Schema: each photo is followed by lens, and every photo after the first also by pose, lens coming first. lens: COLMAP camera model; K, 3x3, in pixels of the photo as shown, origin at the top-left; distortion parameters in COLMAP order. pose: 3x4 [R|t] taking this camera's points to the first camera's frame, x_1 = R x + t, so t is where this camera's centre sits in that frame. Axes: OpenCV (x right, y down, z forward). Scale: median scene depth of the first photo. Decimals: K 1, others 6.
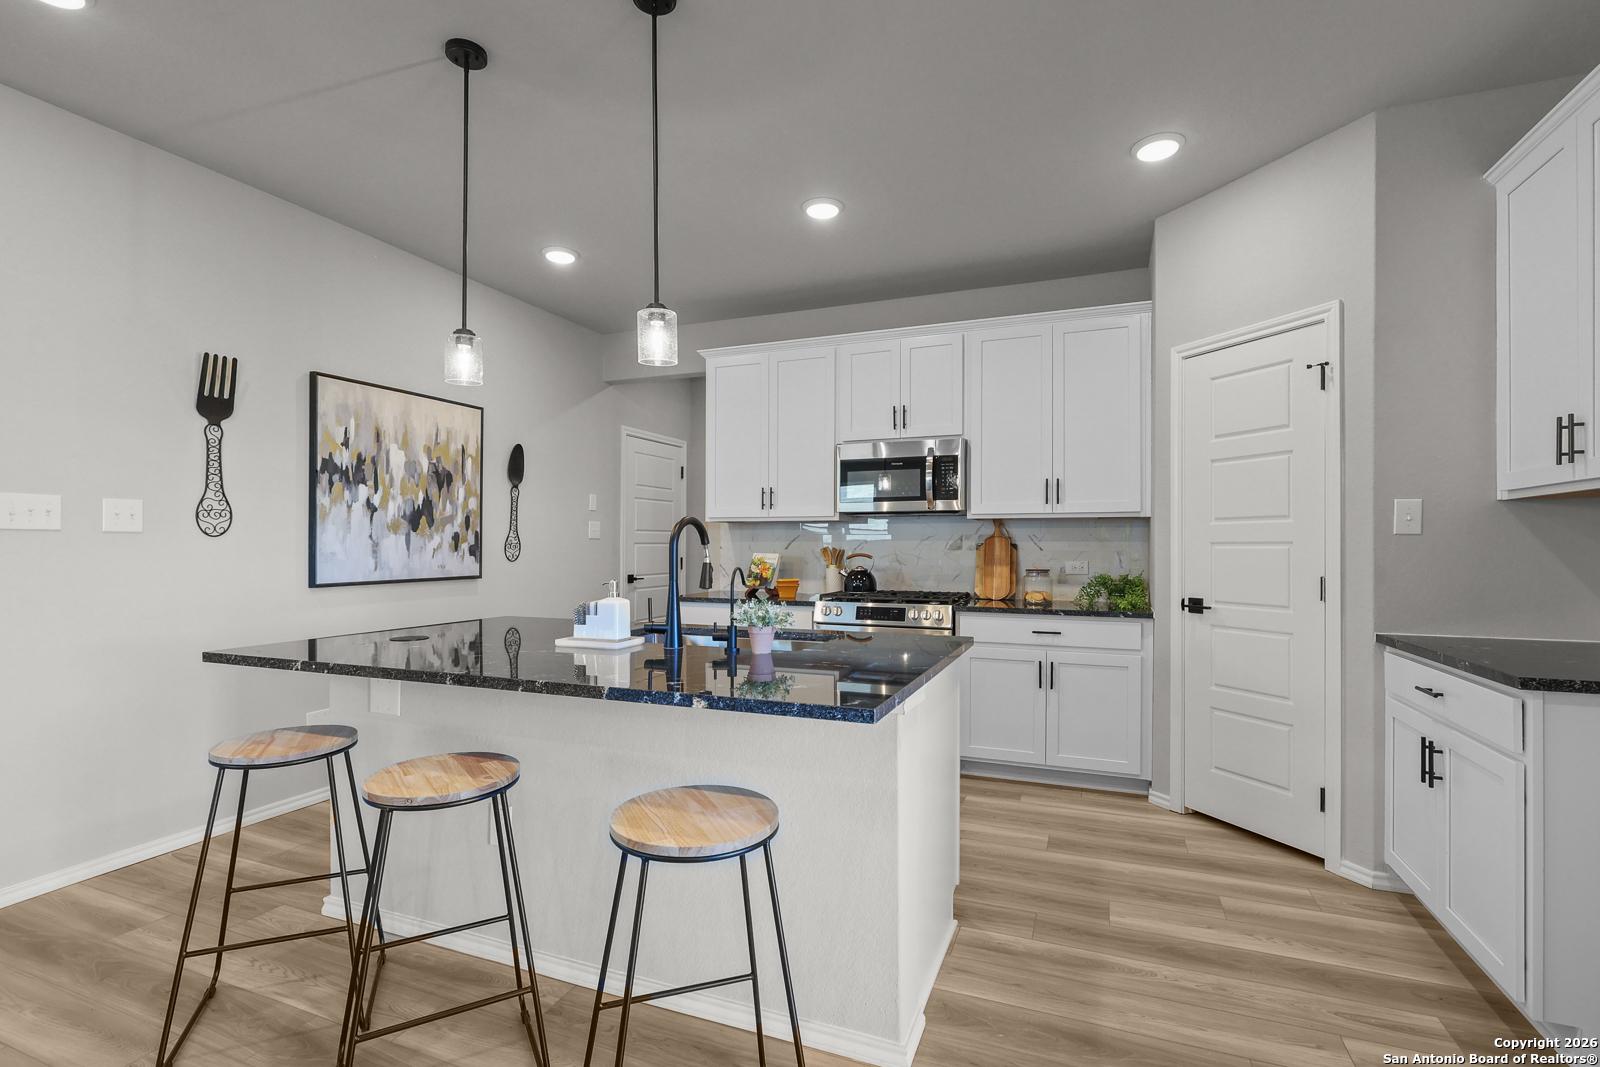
lens RADIAL K [[739.2, 0, 804.5], [0, 739.2, 543.8], [0, 0, 1]] dist [0.011822, -0.000587]
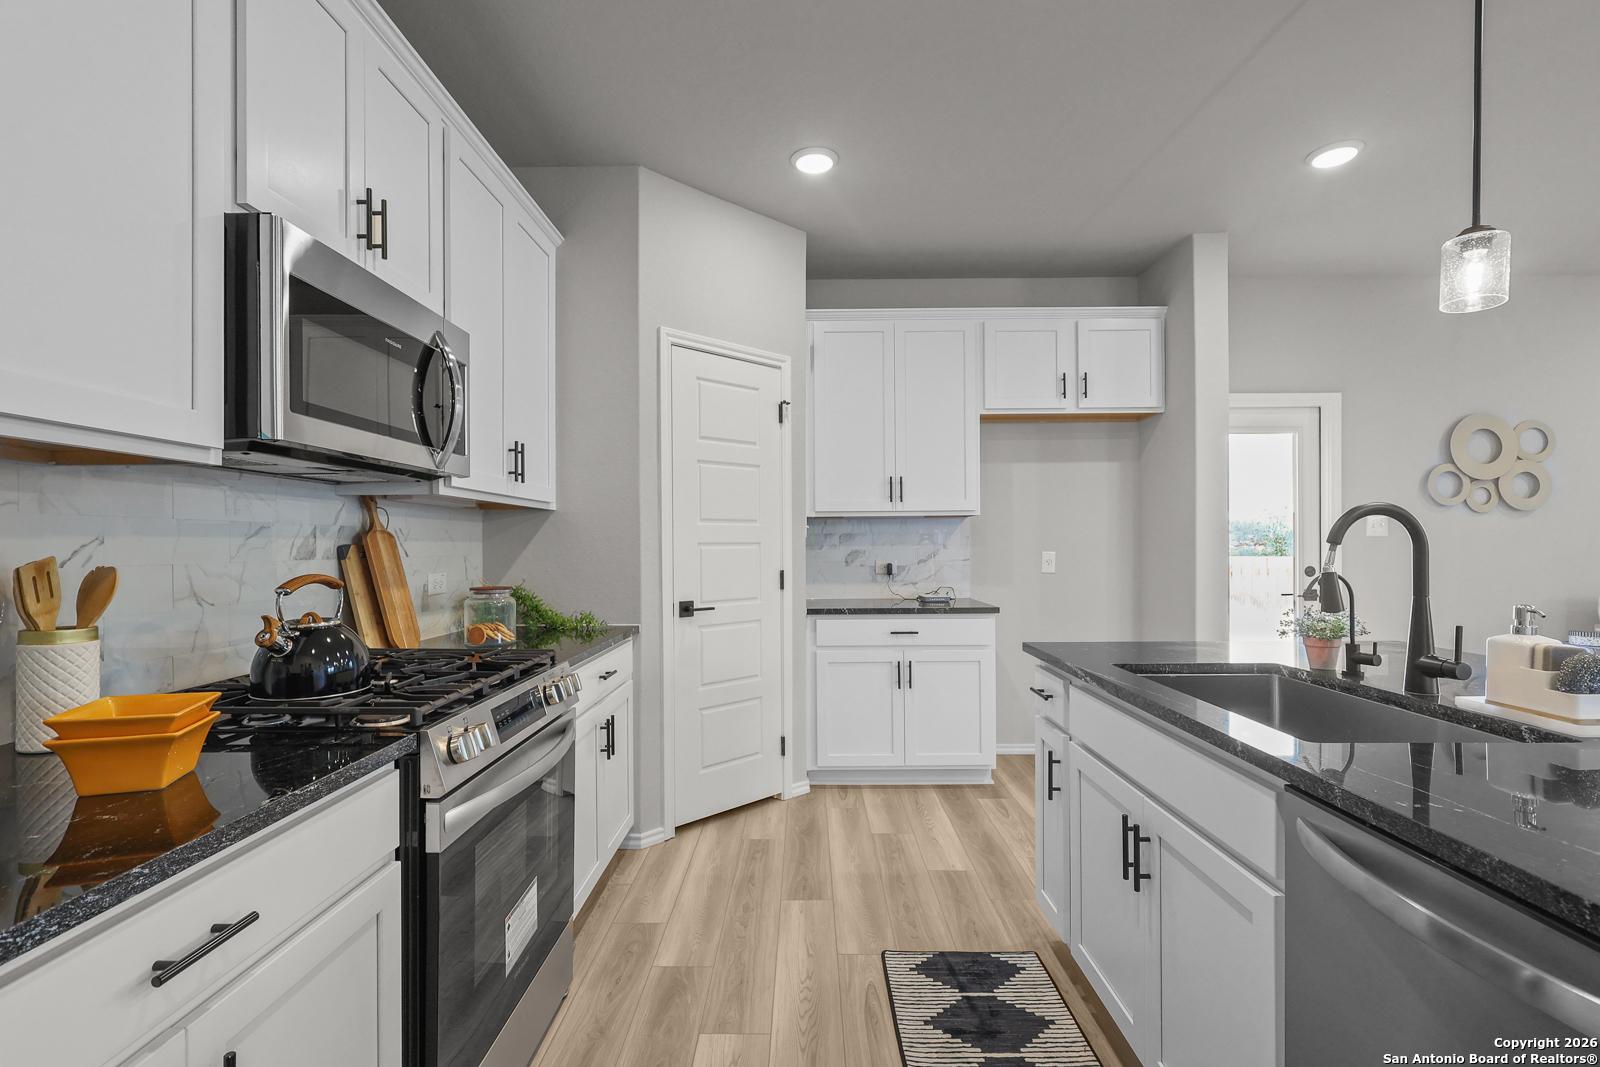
lens RADIAL K [[739.2, 0, 793.6], [0, 739.2, 544.9], [0, 0, 1]] dist [0.011822, -0.000587]
pose [[-0.351563, -0.001171, 0.936163, -0.459055], [0.001133, 0.999998, 0.001676, -0.001154], [-0.936163, 0.001650, -0.351561, 1.332769]]
